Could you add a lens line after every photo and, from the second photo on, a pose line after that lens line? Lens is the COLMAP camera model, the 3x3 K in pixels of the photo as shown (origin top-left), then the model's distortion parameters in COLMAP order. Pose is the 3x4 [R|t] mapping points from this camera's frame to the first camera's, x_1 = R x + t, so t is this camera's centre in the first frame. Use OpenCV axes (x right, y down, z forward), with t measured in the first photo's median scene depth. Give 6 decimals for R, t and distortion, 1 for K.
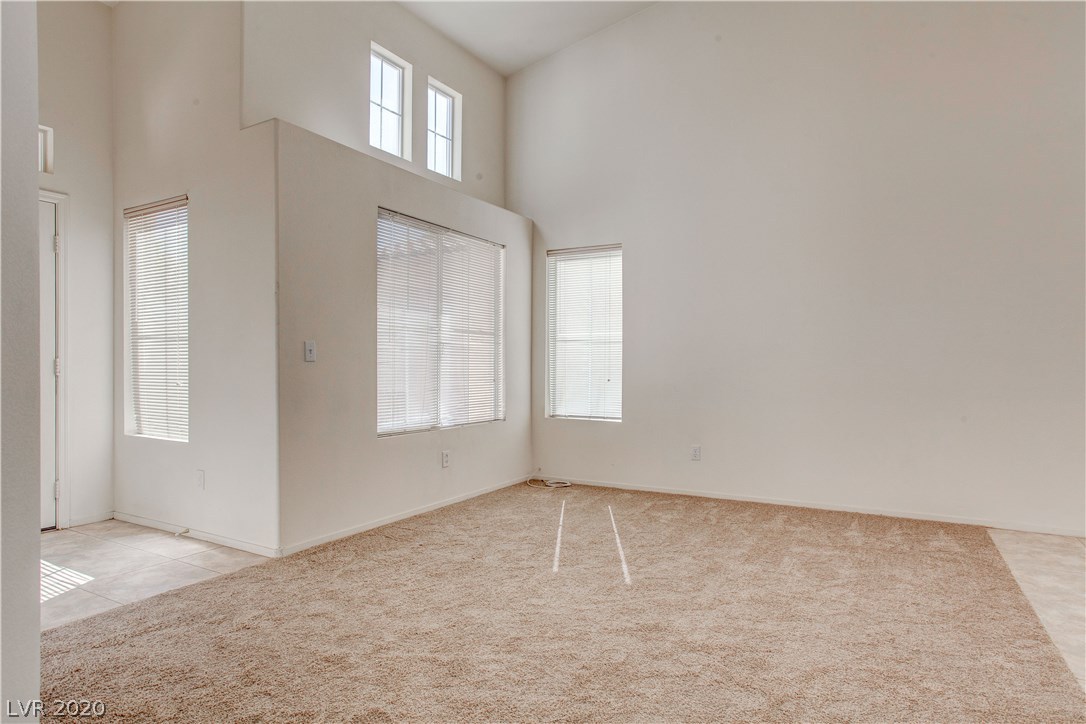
lens RADIAL K [[622.7, 0, 537.7], [0, 622.7, 363.1], [0, 0, 1]] dist [-0.009797, -0.000468]
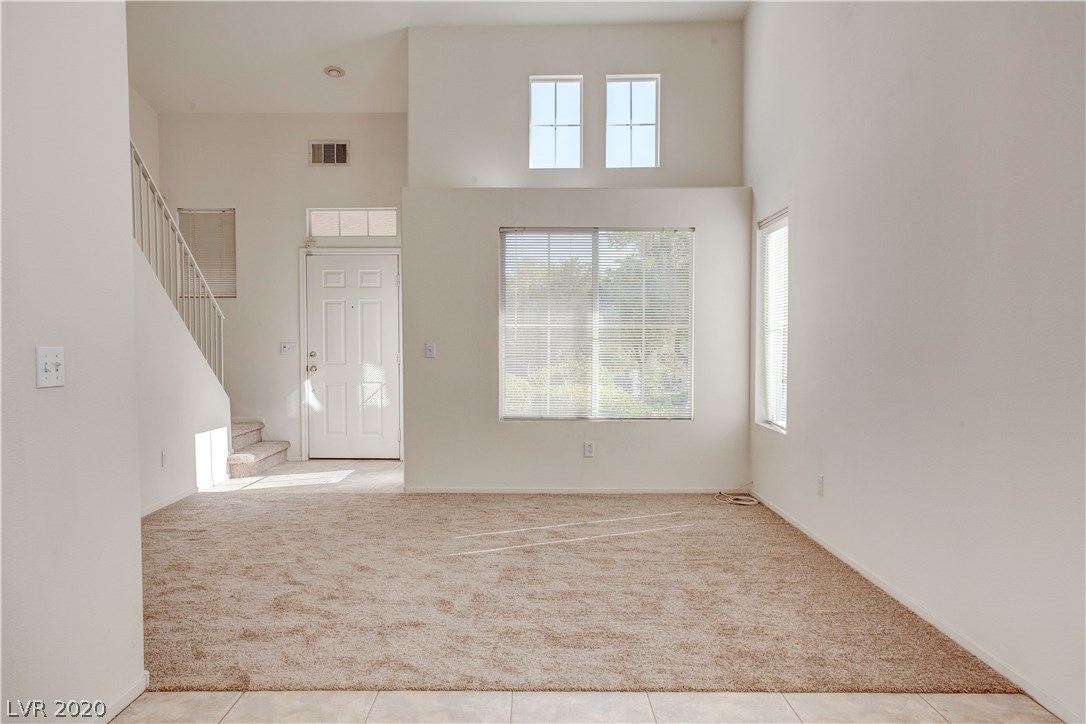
lens RADIAL K [[787.5, 0, 543.8], [0, 787.5, 369.0], [0, 0, 1]] dist [0.006622, -0.001572]
pose [[0.499972, 0.030144, -0.865517, 0.935542], [0.005430, 0.999265, 0.037938, -0.031738], [0.866025, -0.023668, 0.499441, 0.260022]]
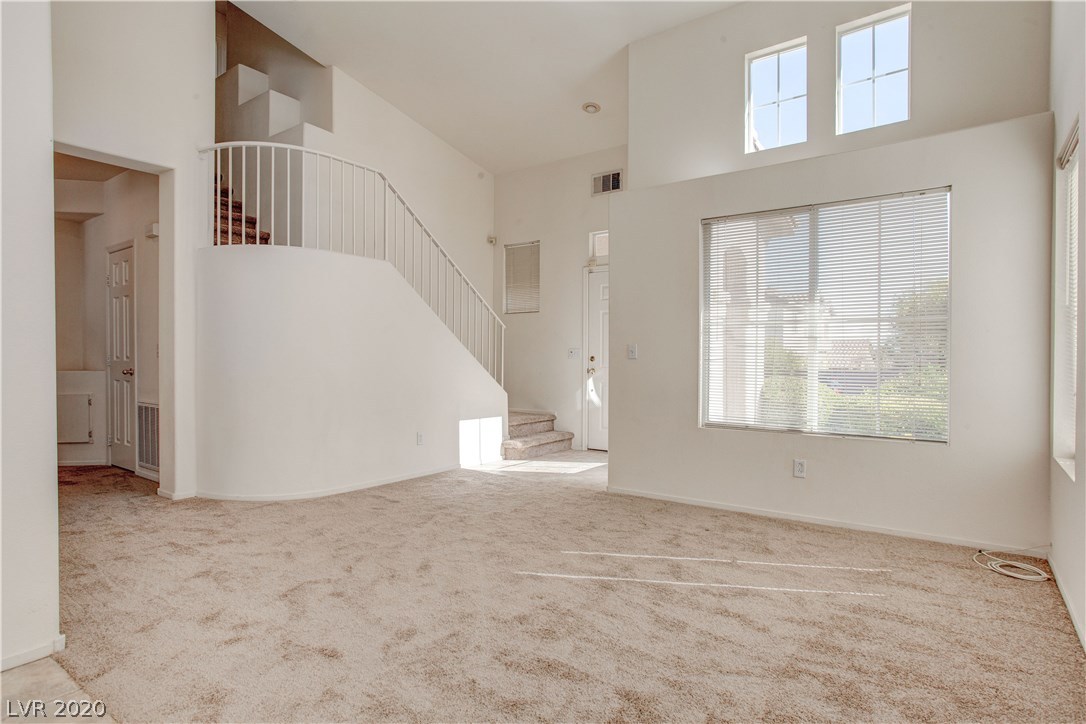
lens RADIAL K [[601.0, 0, 539.7], [0, 601.0, 353.8], [0, 0, 1]] dist [-0.019657, 0.013928]
pose [[-0.110720, -0.008049, -0.993819, 0.714410], [0.002299, 0.999962, -0.008355, -0.001931], [0.993849, -0.003210, -0.110697, 0.700482]]
